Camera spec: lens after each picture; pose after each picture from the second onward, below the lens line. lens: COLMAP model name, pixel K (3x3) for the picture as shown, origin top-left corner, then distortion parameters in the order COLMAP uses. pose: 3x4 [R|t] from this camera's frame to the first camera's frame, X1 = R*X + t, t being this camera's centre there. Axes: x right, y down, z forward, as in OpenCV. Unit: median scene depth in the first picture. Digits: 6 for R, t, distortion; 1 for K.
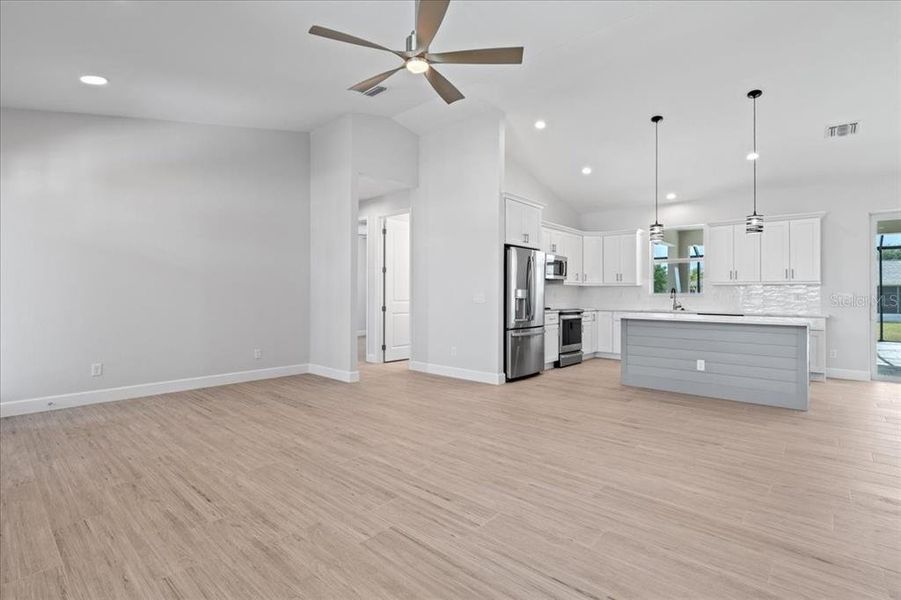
lens RADIAL K [[420.7, 0, 450.5], [0, 420.7, 300.0], [0, 0, 1]] dist [0.001328, 0.000208]
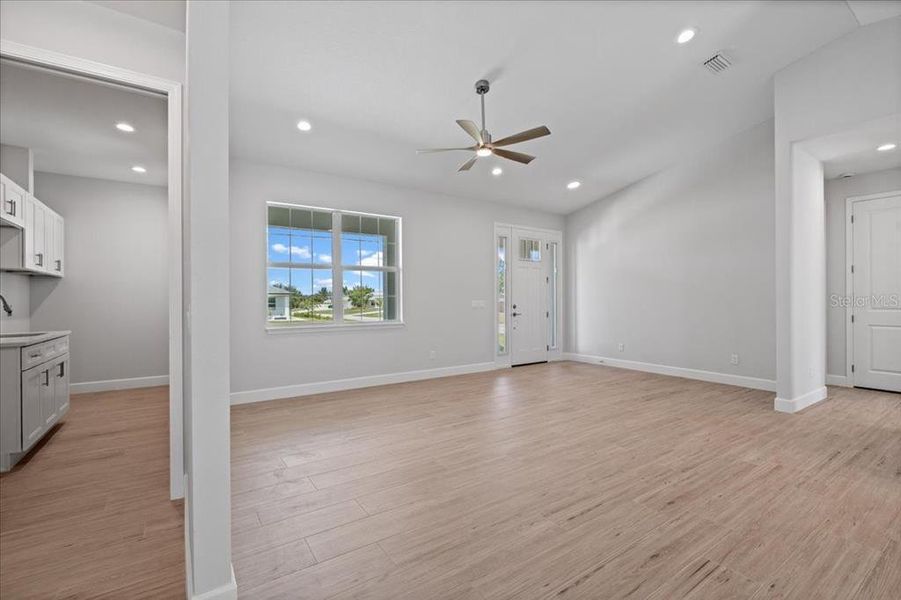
lens RADIAL K [[410.0, 0, 450.8], [0, 410.0, 292.4], [0, 0, 1]] dist [0.001659, 0.000250]
pose [[-0.236702, -0.020672, -0.971362, 1.145945], [-0.007782, 0.999782, -0.019381, -0.008899], [0.971551, 0.002972, -0.236811, 1.008128]]
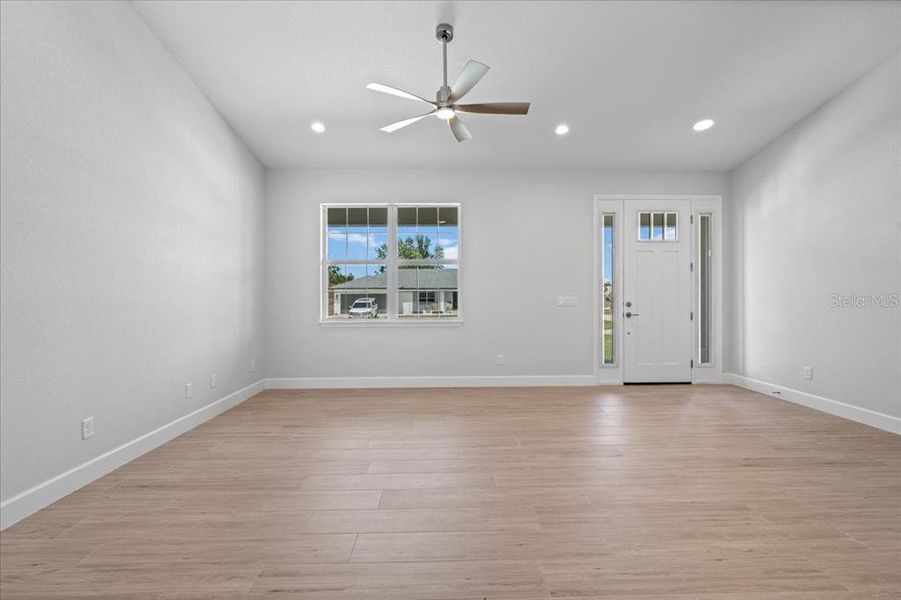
lens RADIAL K [[428.4, 0, 446.7], [0, 428.4, 294.1], [0, 0, 1]] dist [0.002215, -0.000291]
pose [[-0.731617, -0.002761, -0.681710, 0.642134], [-0.007755, 0.999961, 0.004273, -0.021865], [0.681672, 0.008413, -0.731610, 1.571241]]
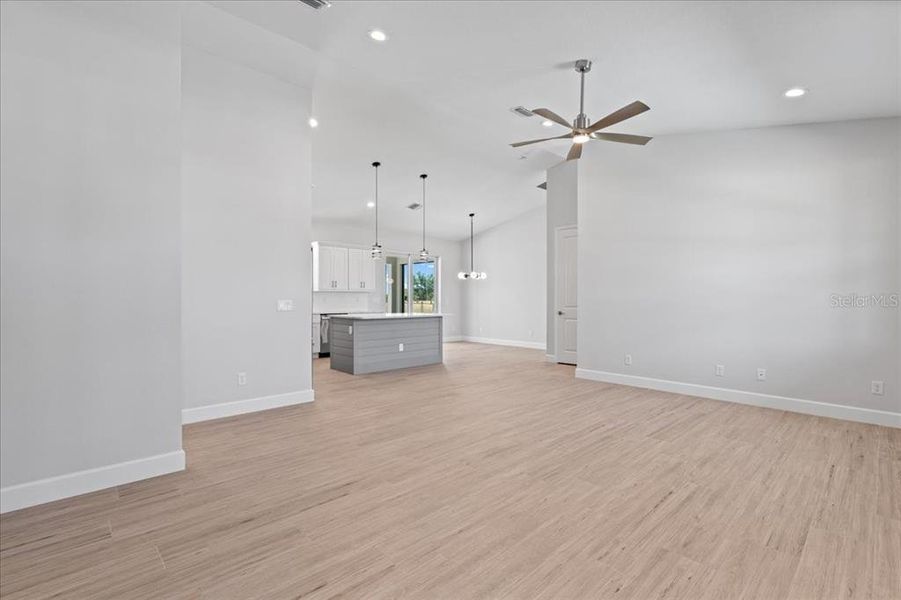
lens RADIAL K [[410.0, 0, 450.8], [0, 410.0, 292.4], [0, 0, 1]] dist [0.001659, 0.000250]
pose [[0.087855, 0.016020, 0.996004, -1.224750], [0.009367, 0.999813, -0.016908, -0.015310], [-0.996089, 0.010815, 0.087689, 1.071054]]
